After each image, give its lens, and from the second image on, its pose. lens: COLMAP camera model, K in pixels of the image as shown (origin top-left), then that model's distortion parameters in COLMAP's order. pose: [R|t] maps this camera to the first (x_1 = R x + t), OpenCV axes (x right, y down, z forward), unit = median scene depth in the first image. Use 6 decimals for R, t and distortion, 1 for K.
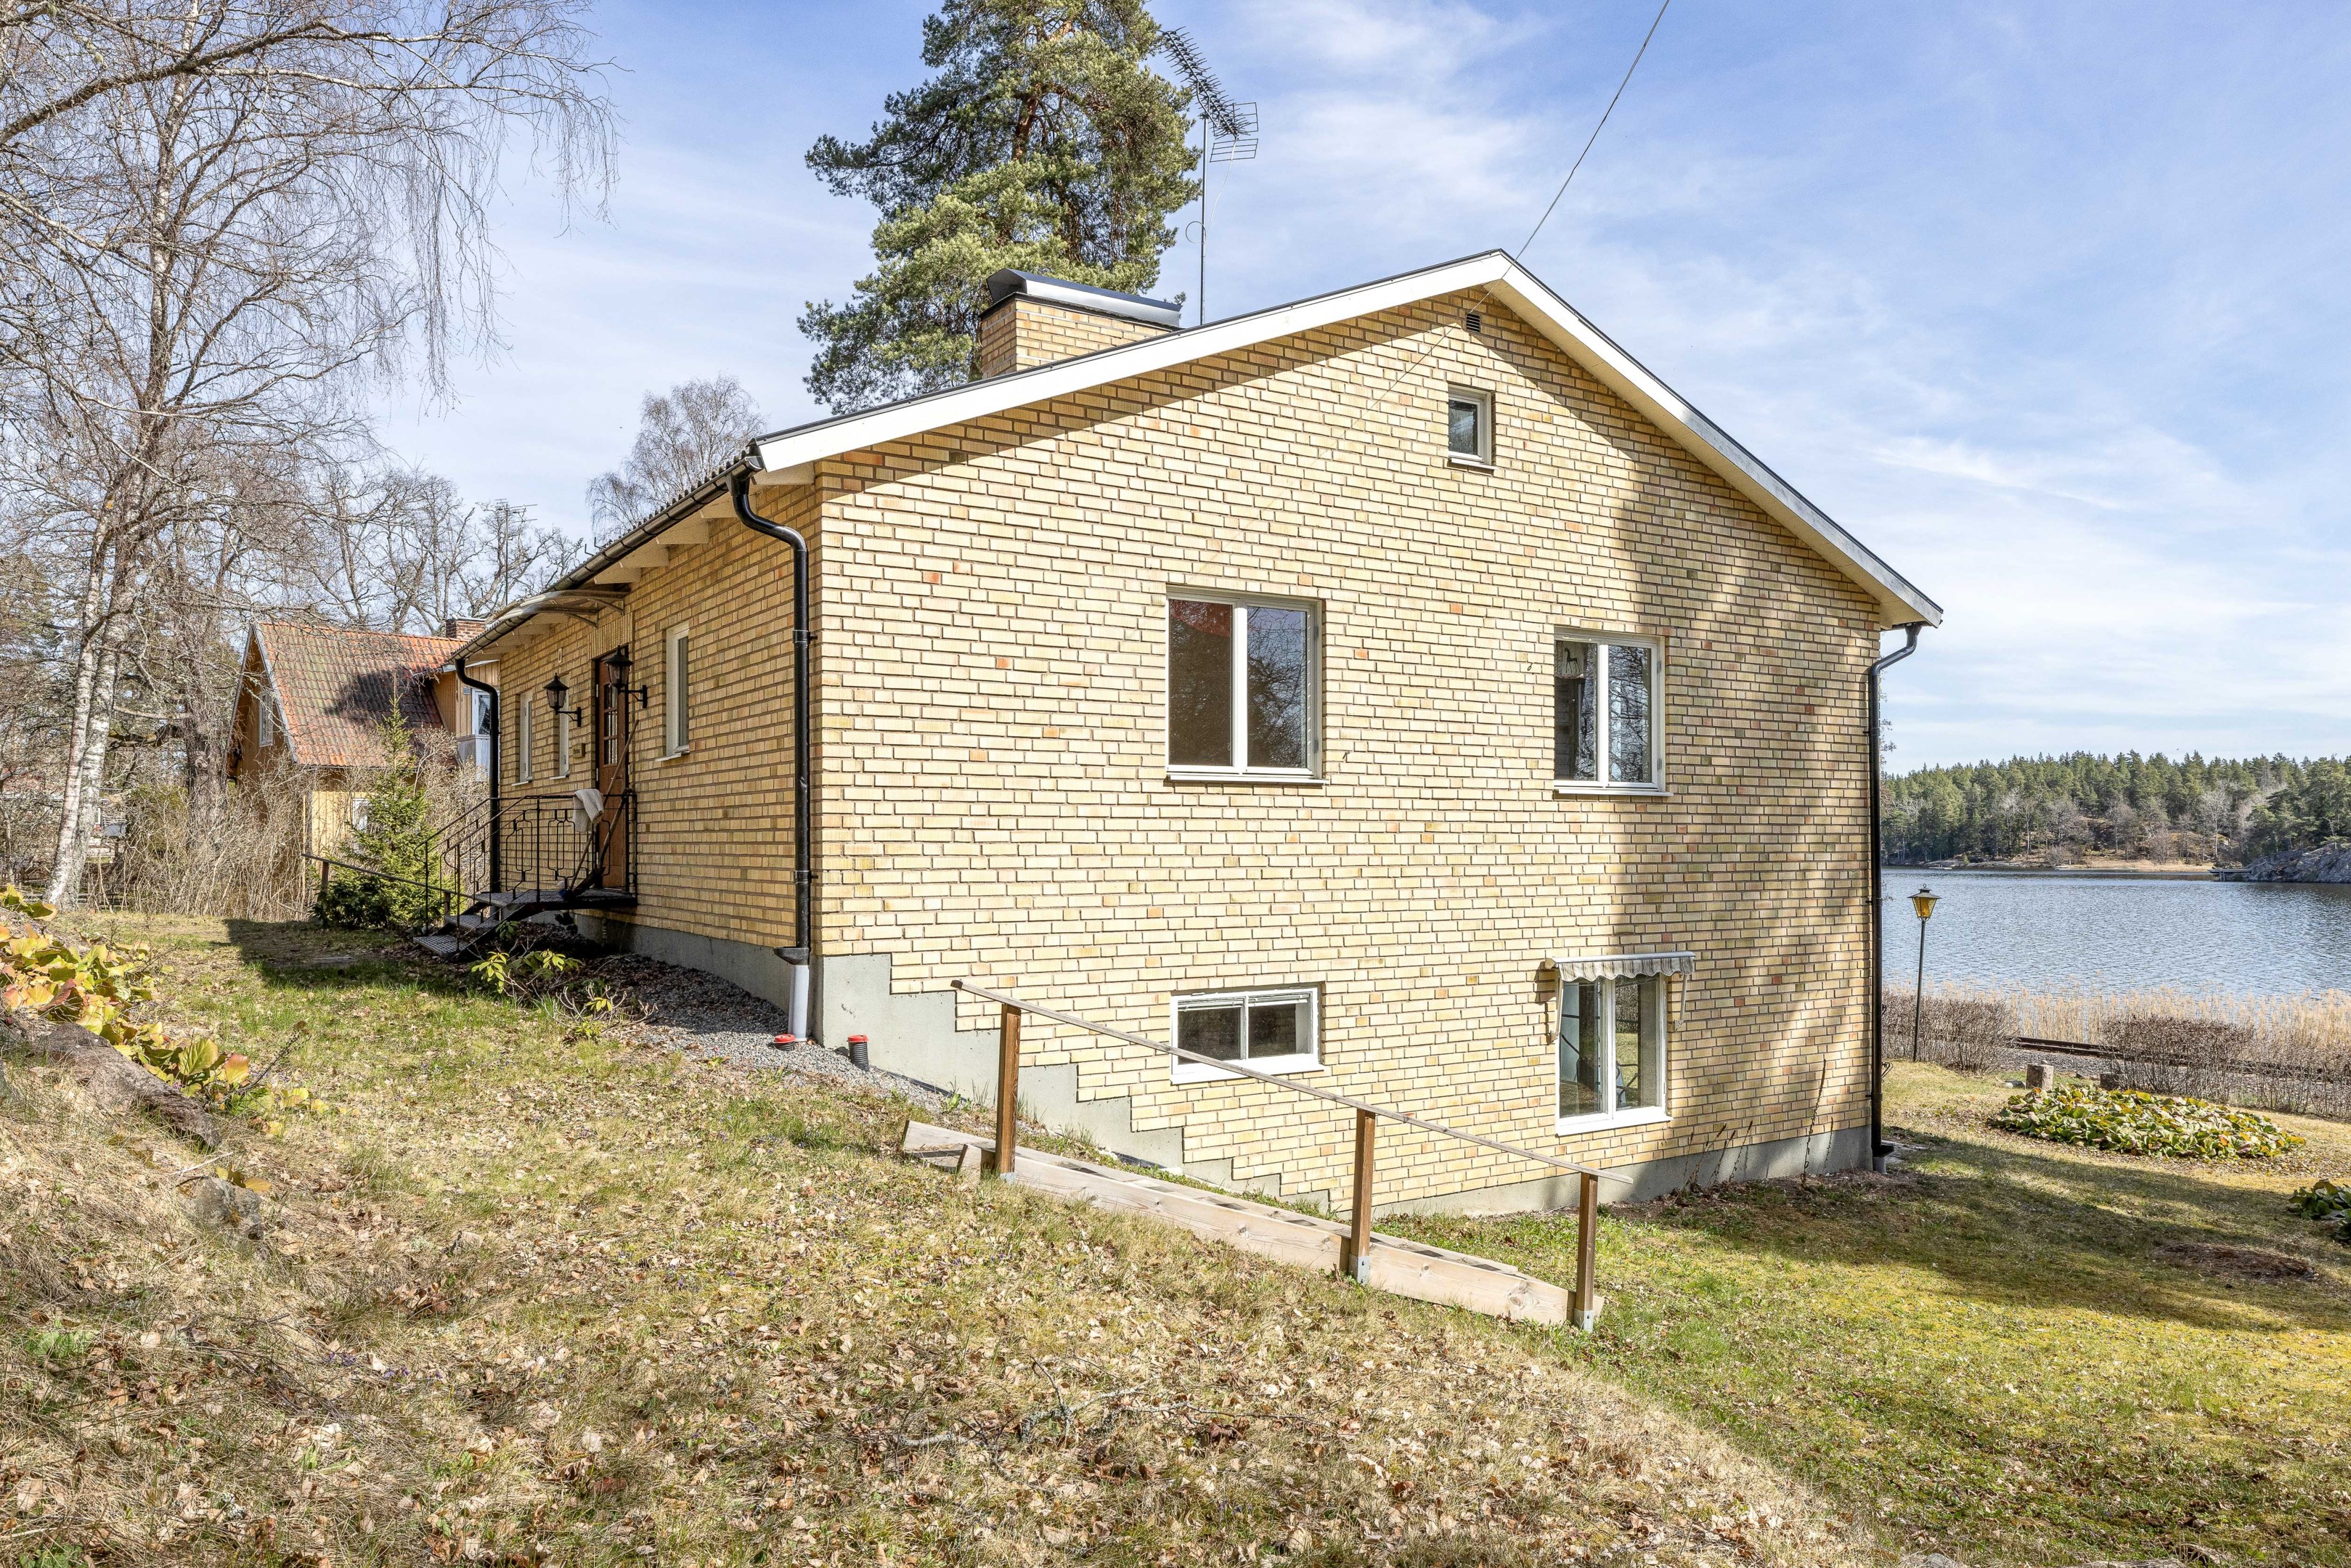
lens RADIAL K [[1571.8, 0, 1174.4], [0, 1571.8, 795.9], [0, 0, 1]] dist [0.002558, 0.000401]
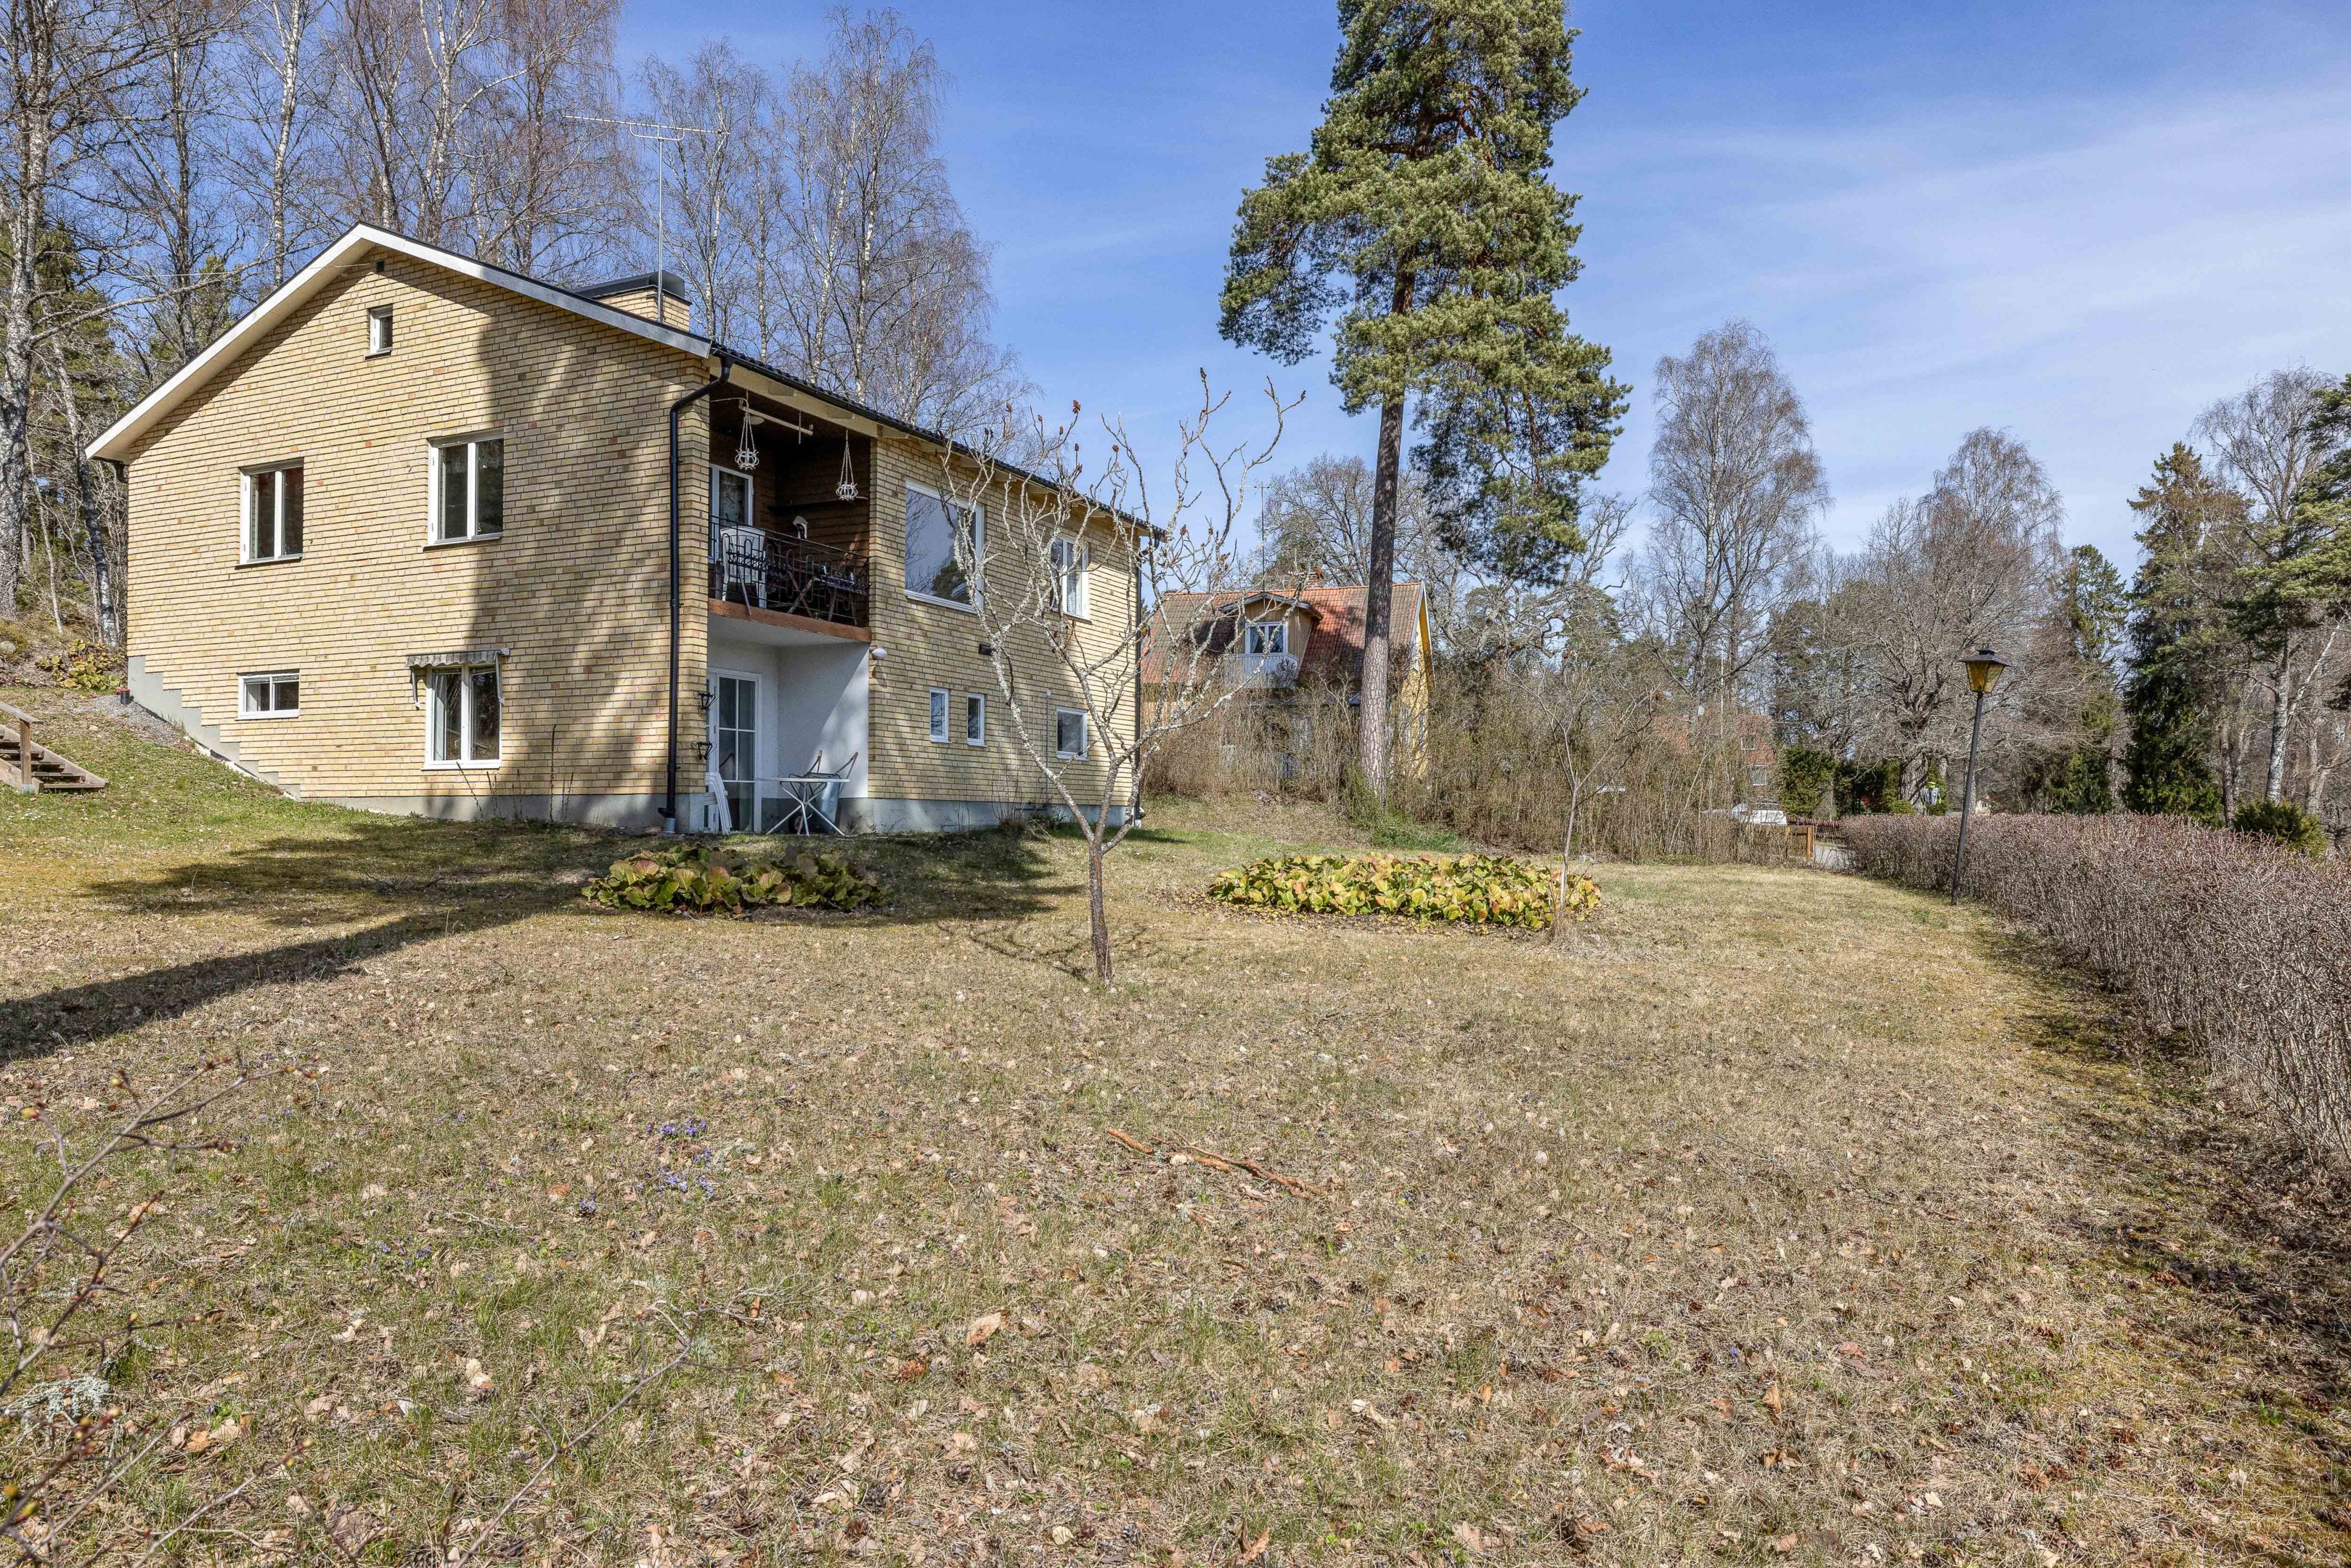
lens RADIAL K [[1460.4, 0, 1177.2], [0, 1460.4, 783.4], [0, 0, 1]] dist [-0.004979, 0.000579]
pose [[0.527777, -0.019031, -0.849170, 1.797912], [0.020398, 0.999745, -0.009728, 0.252872], [0.849138, -0.012187, 0.528031, 0.847757]]
